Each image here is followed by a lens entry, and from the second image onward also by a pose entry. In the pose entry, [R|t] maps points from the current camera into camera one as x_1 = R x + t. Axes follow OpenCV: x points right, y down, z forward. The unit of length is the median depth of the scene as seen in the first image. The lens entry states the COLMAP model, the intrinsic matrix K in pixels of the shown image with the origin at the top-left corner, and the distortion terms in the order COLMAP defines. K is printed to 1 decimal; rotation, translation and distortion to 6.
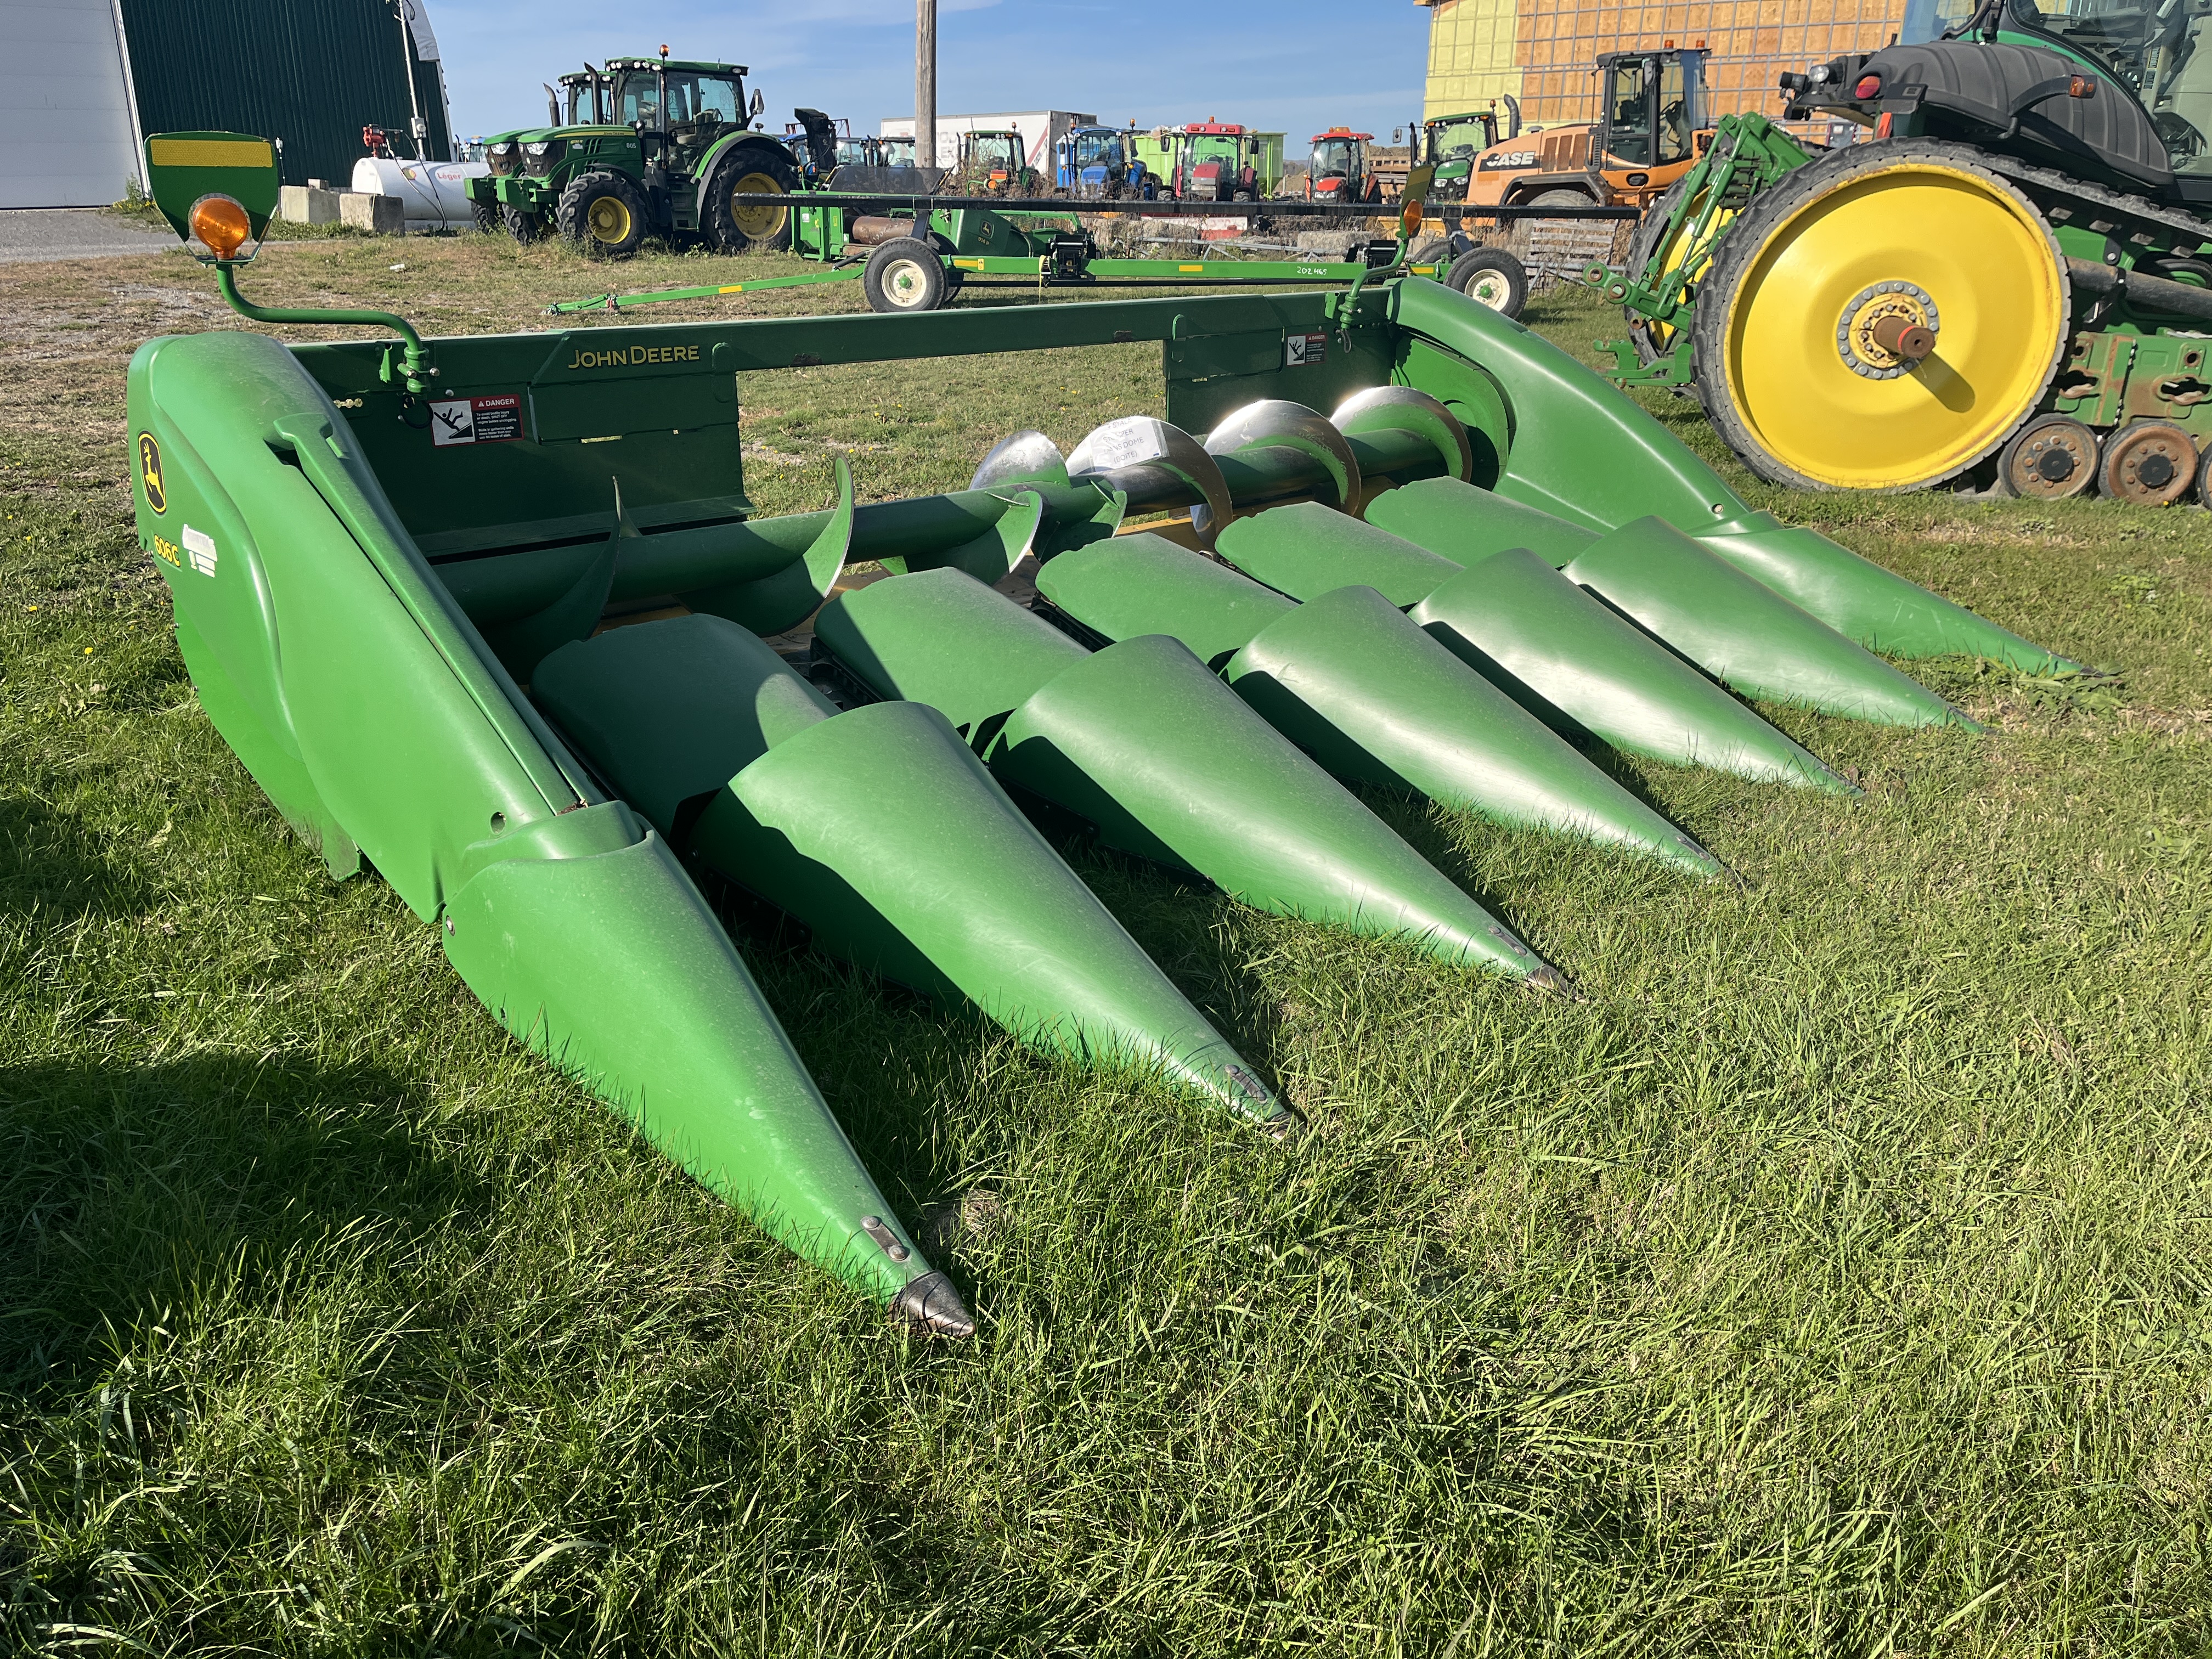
lens RADIAL K [[1654.7, 0, 1106.0], [0, 1654.7, 829.5], [0, 0, 1]] dist [0.090869, -0.095137]
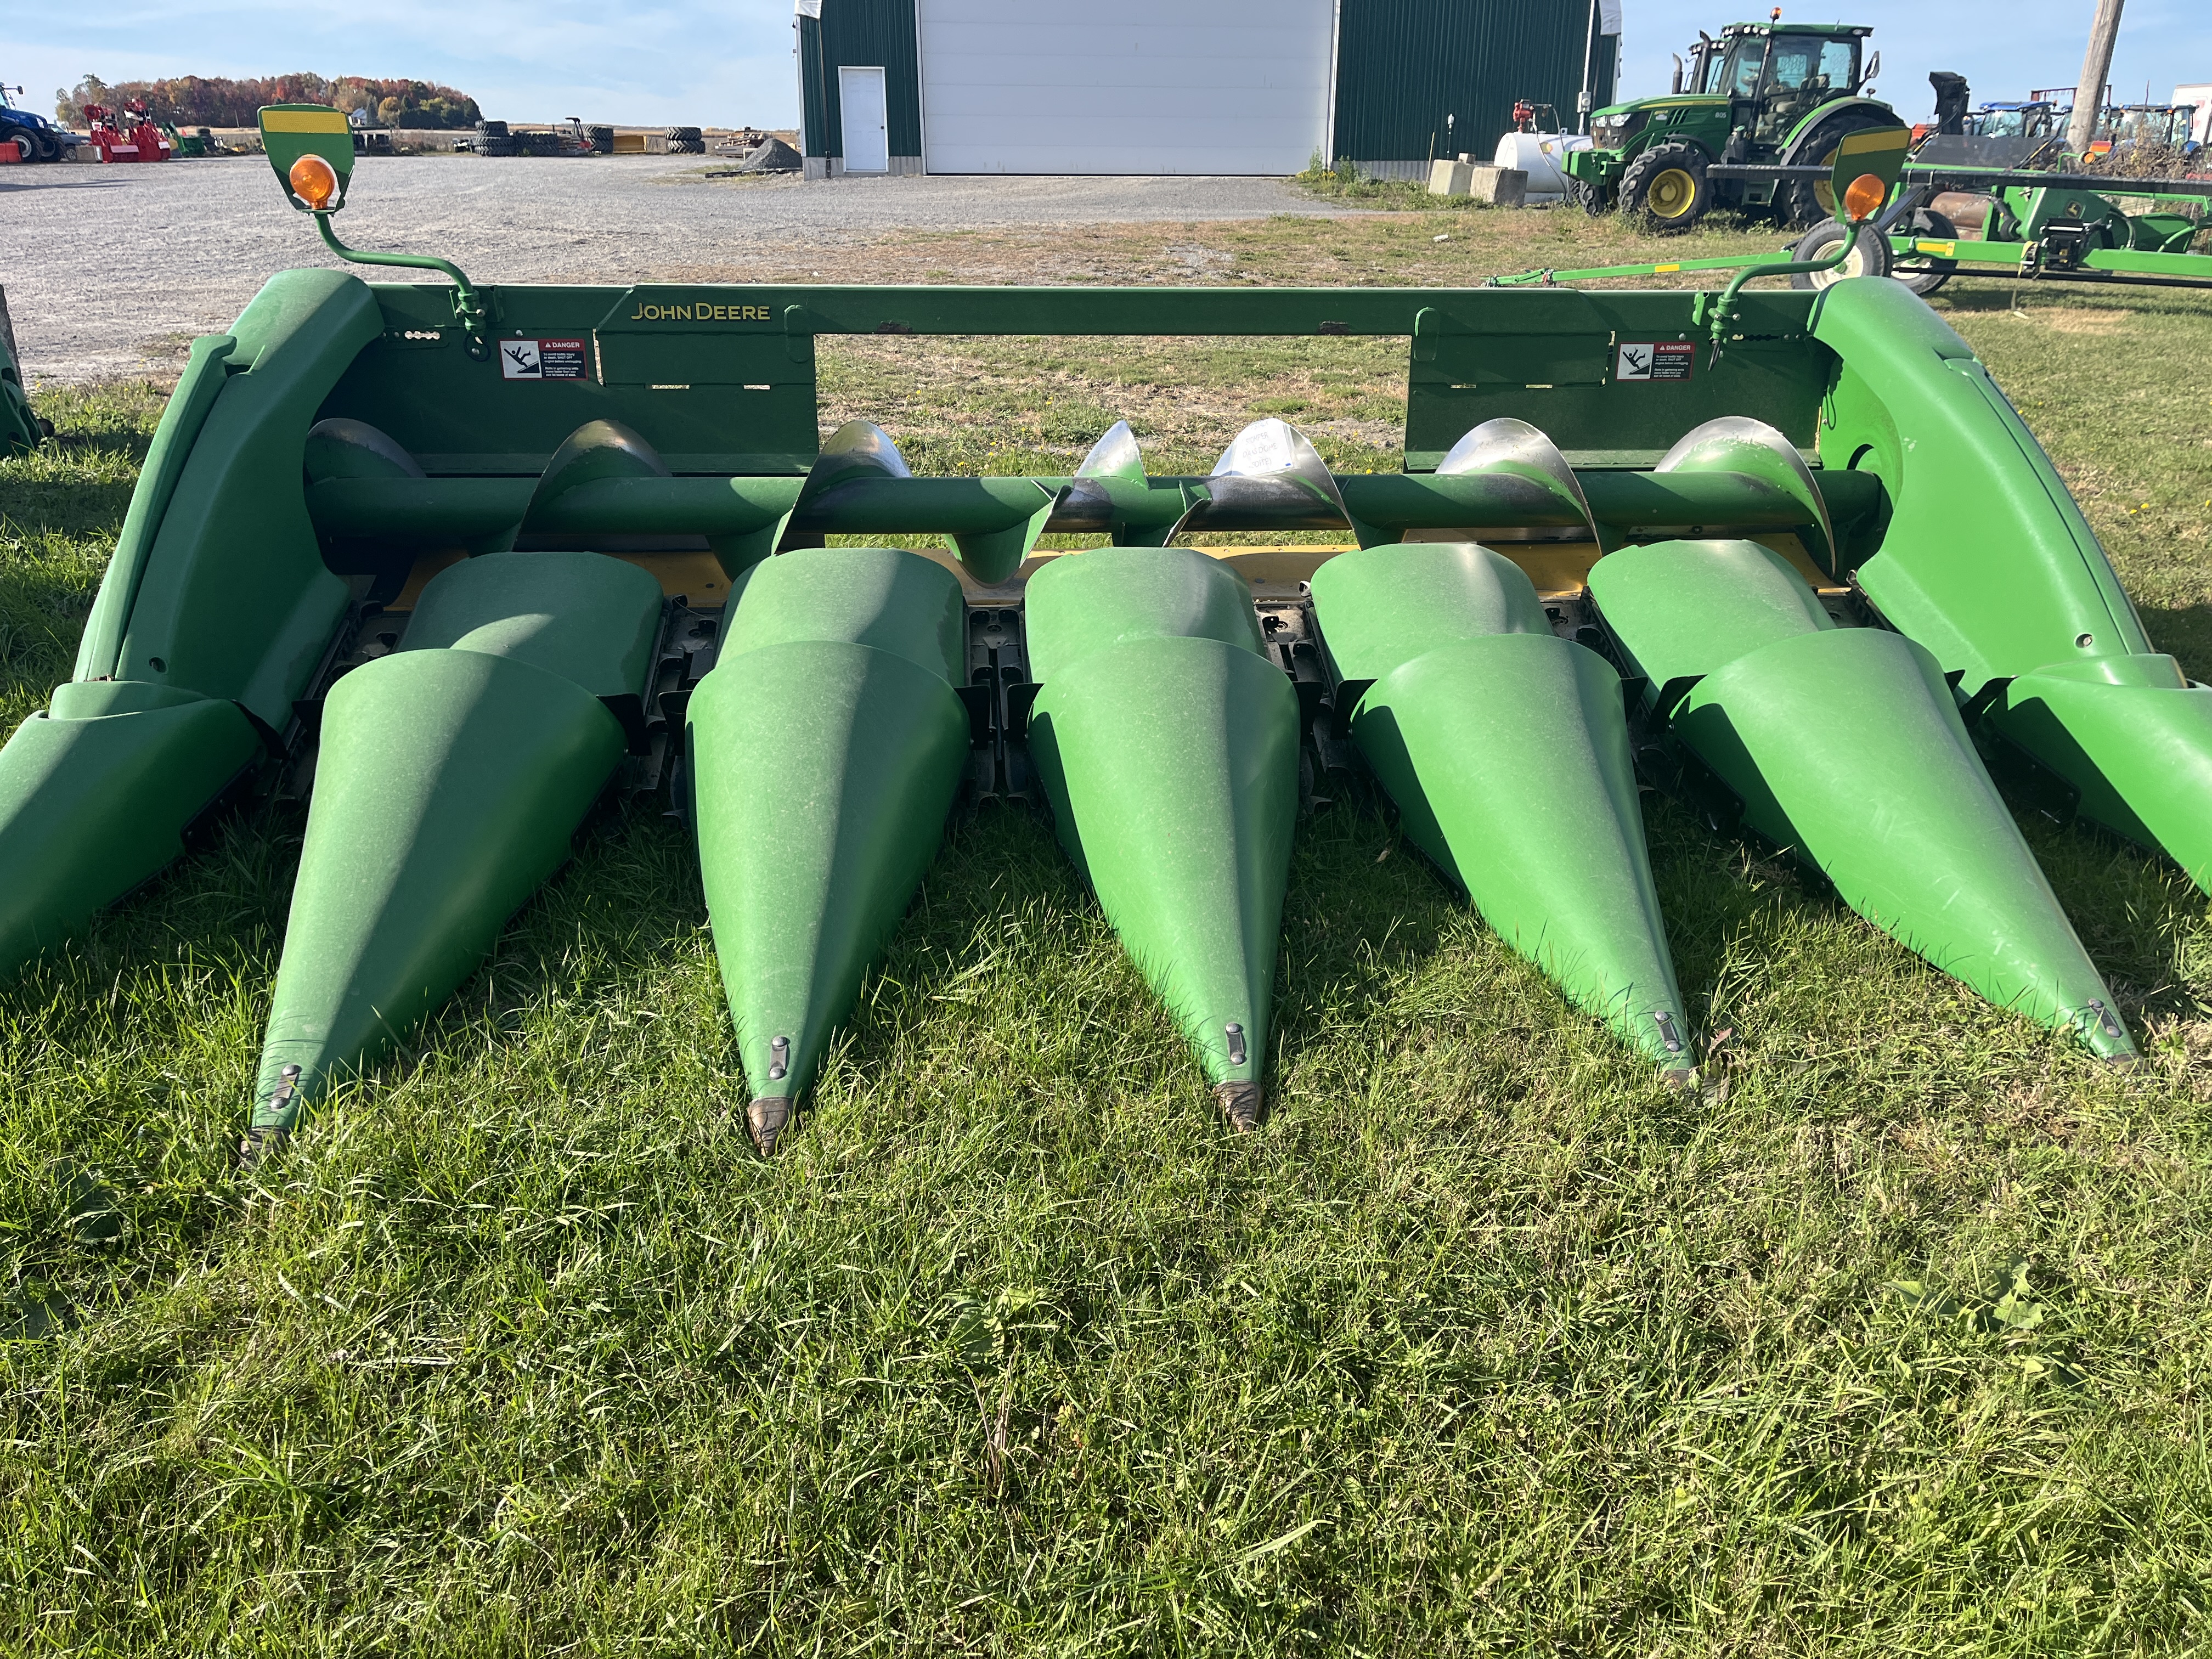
lens RADIAL K [[1674.6, 0, 1067.7], [0, 1674.6, 832.9], [0, 0, 1]] dist [0.067338, -0.101707]
pose [[0.765977, 0.243451, -0.594988, 0.102887], [-0.235266, 0.967473, 0.092983, -0.019456], [0.598272, 0.068758, 0.798338, 0.050803]]
